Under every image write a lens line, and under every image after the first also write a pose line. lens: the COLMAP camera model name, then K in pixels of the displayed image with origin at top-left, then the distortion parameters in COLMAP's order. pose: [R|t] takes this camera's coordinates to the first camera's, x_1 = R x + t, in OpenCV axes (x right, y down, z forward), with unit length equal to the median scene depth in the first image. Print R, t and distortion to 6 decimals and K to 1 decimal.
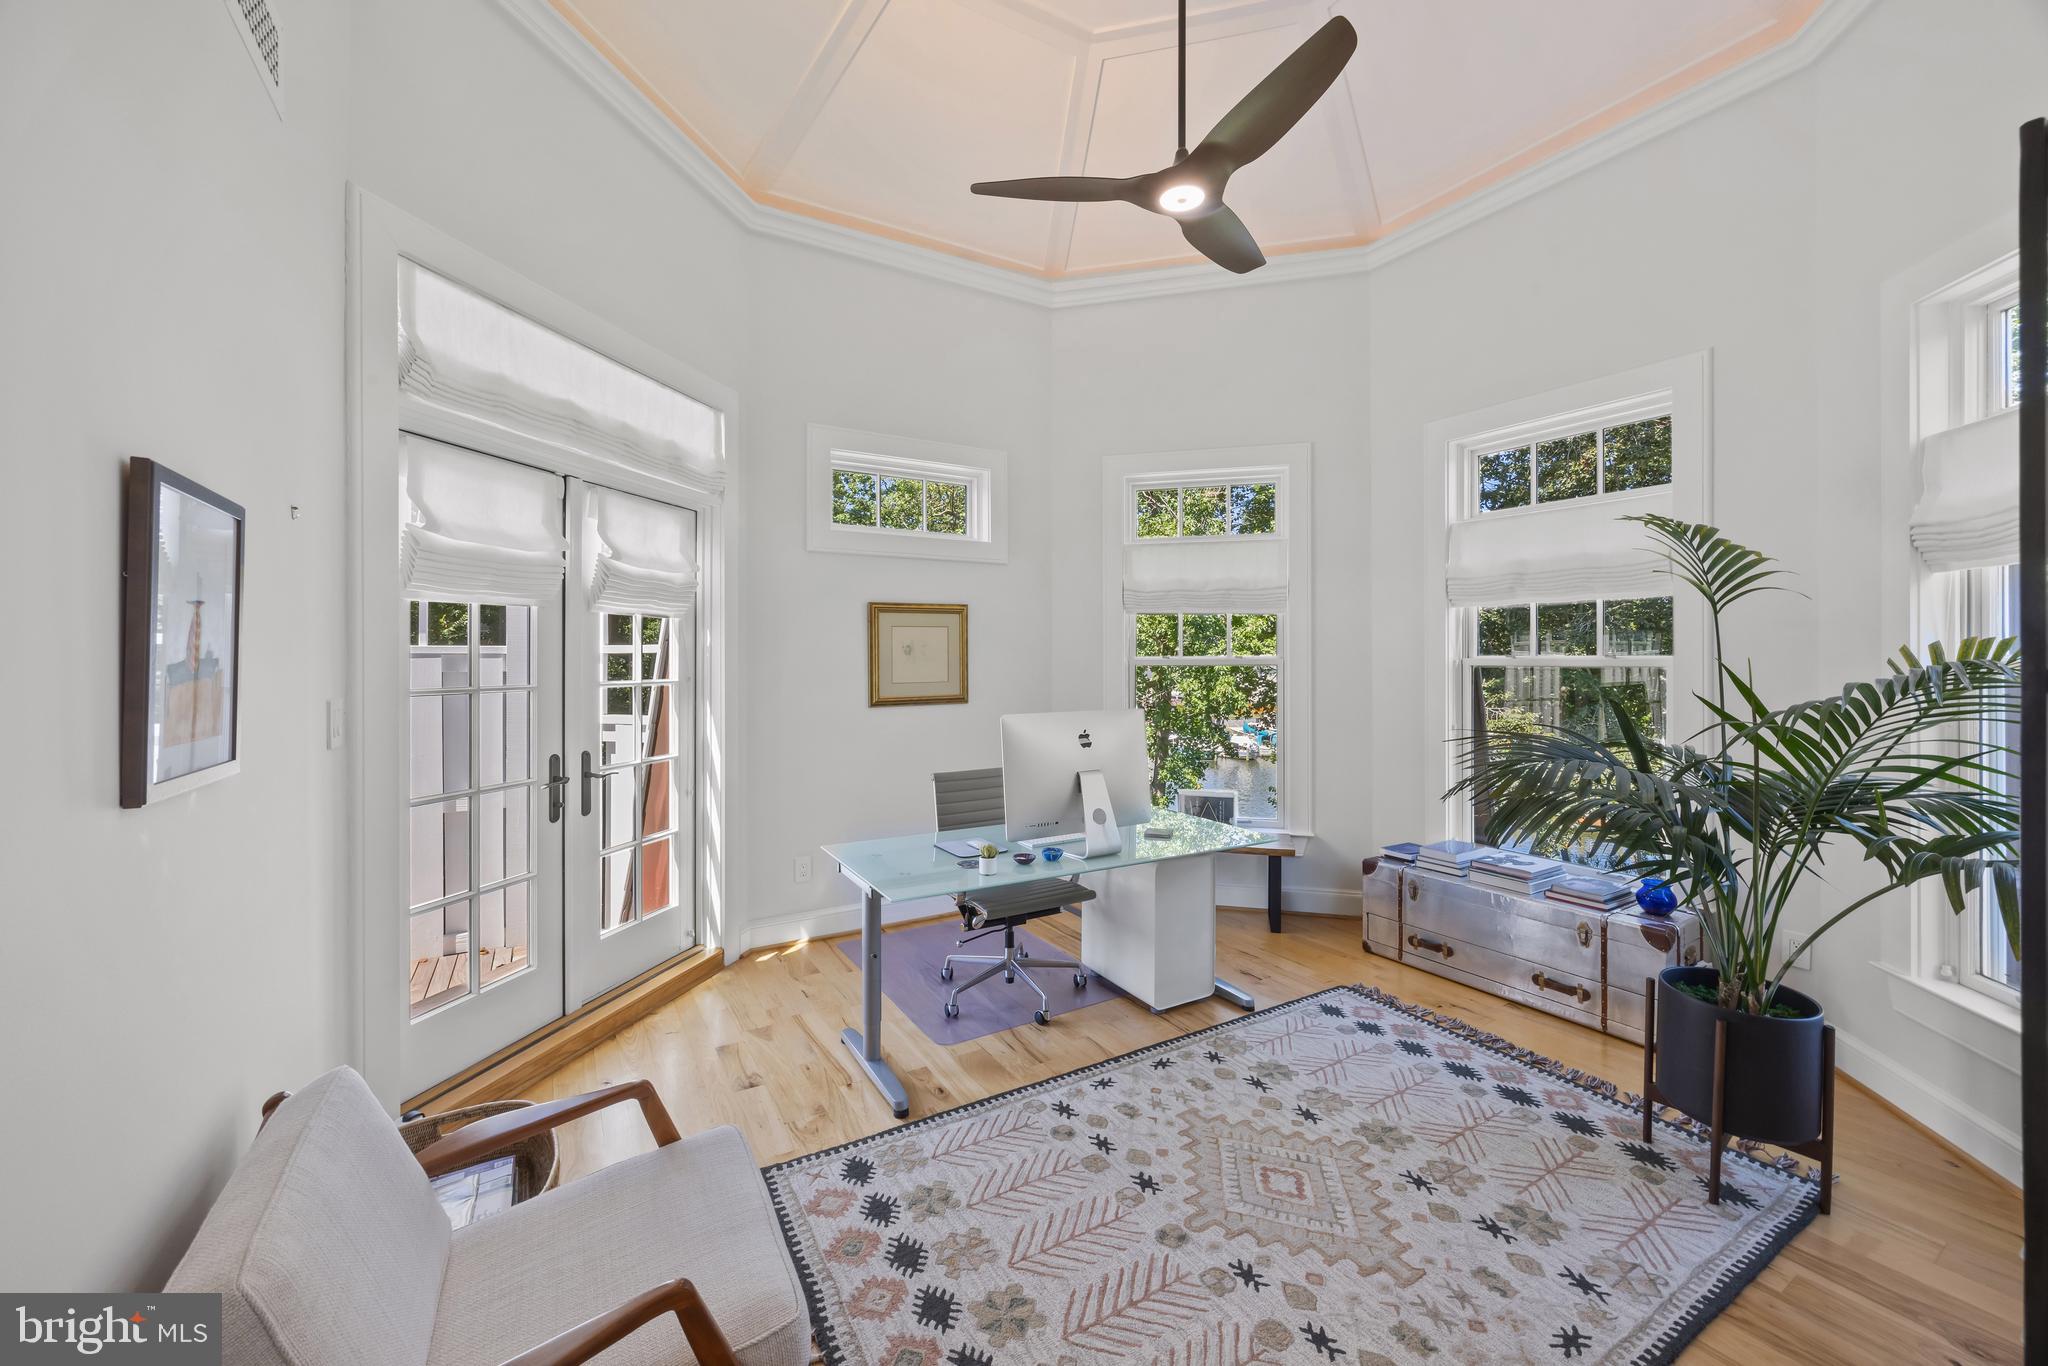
lens RADIAL K [[784.8, 0, 1022.3], [0, 784.8, 684.4], [0, 0, 1]] dist [-0.001850, 0.000247]
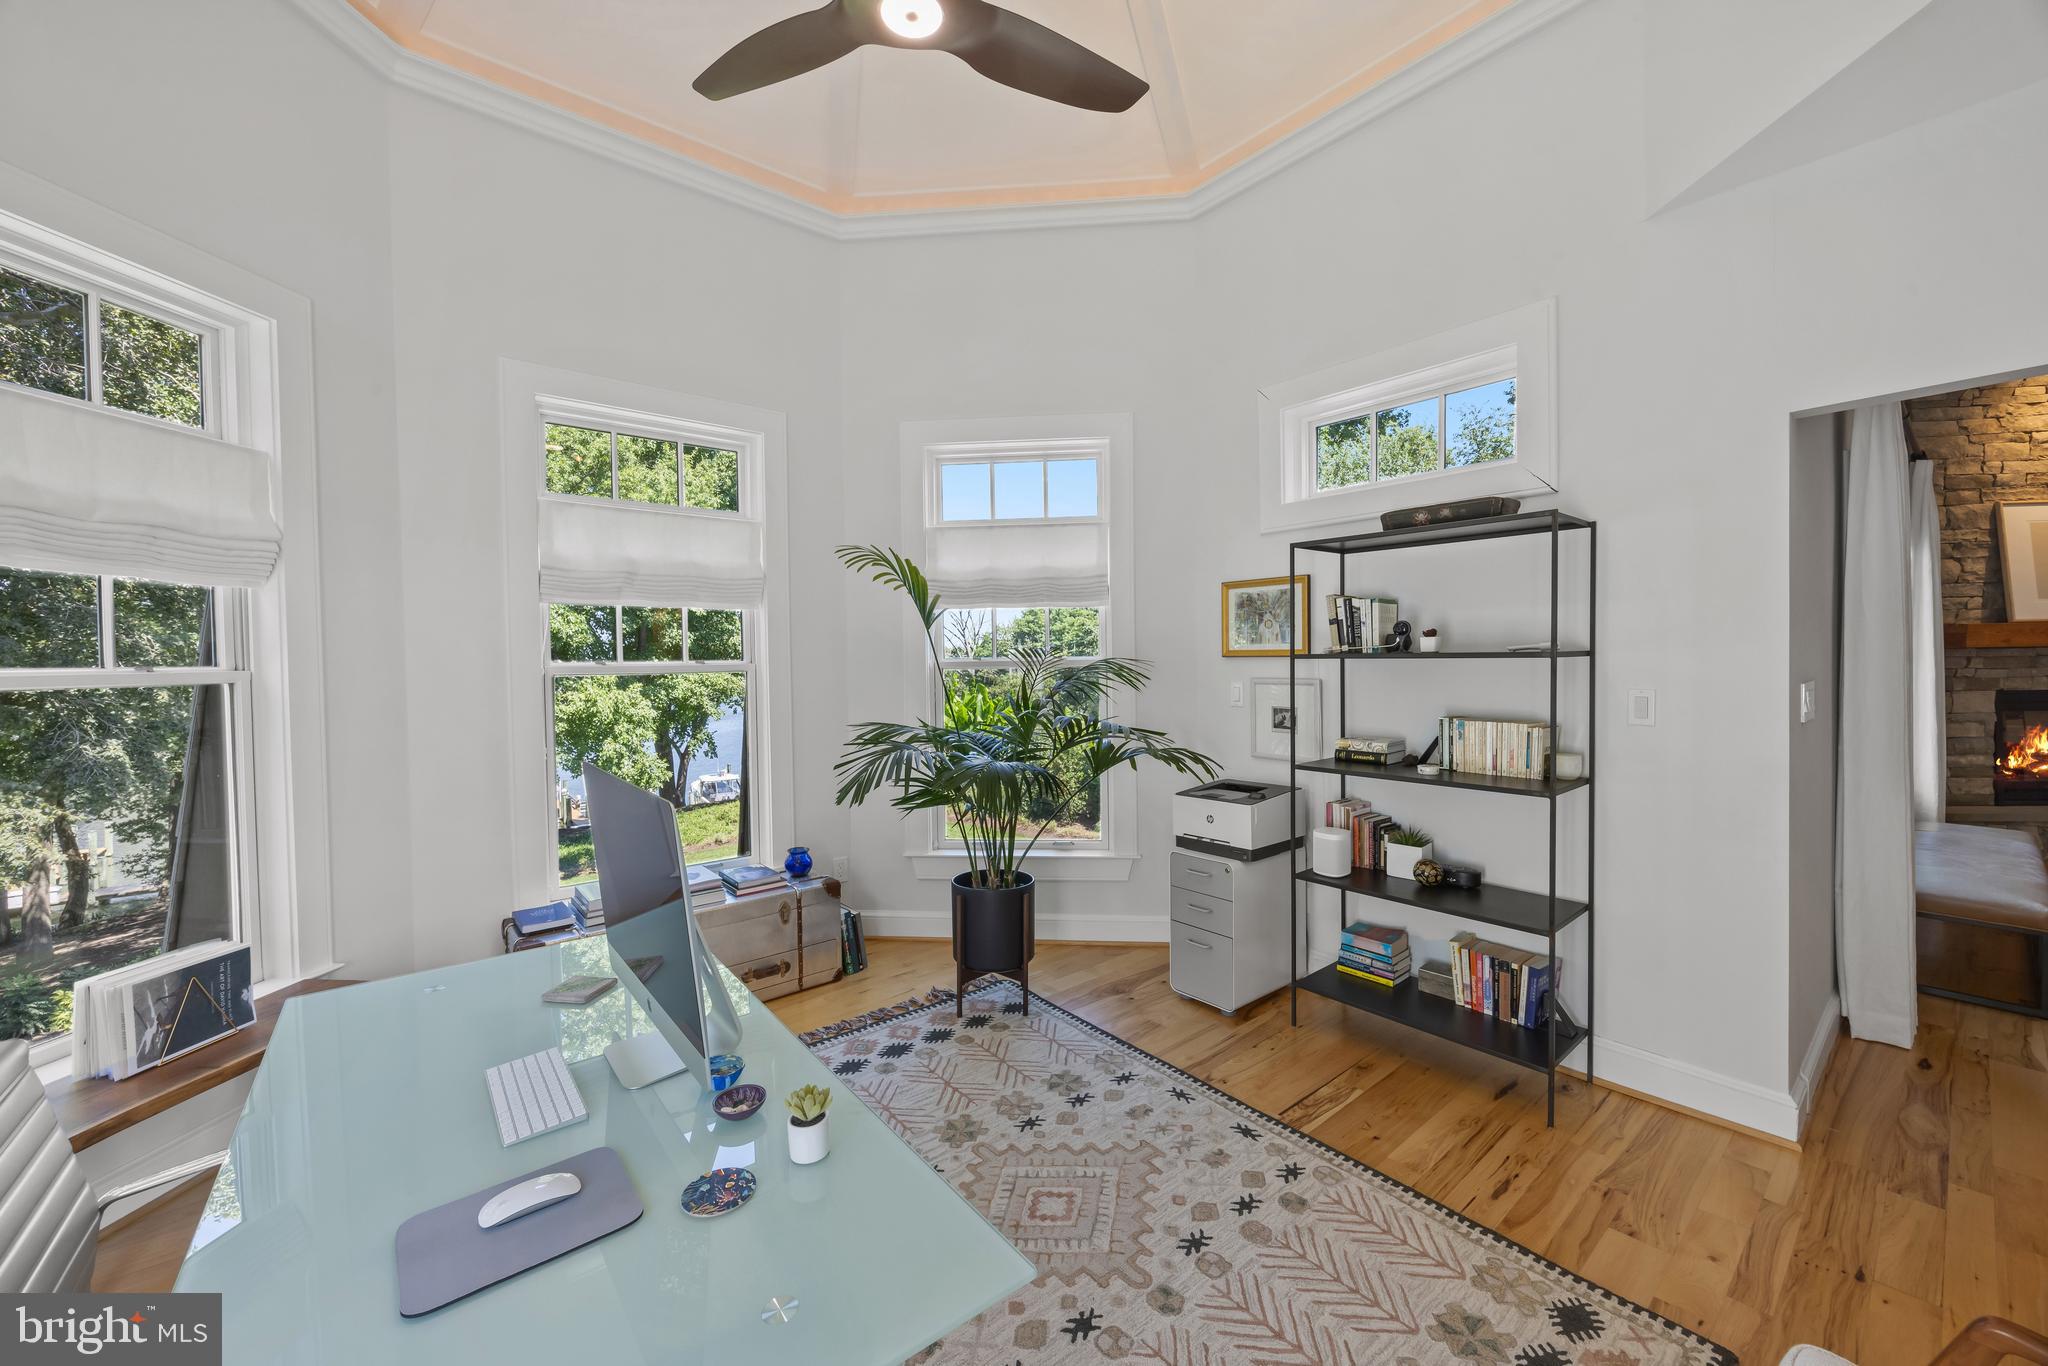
lens RADIAL K [[781.8, 0, 1032.2], [0, 781.8, 667.7], [0, 0, 1]] dist [0.001515, 0.000041]
pose [[-0.172502, -0.005805, 0.984992, -0.616059], [0.025212, 0.999629, 0.010307, -0.043722], [-0.984687, 0.026611, -0.172291, 1.172811]]
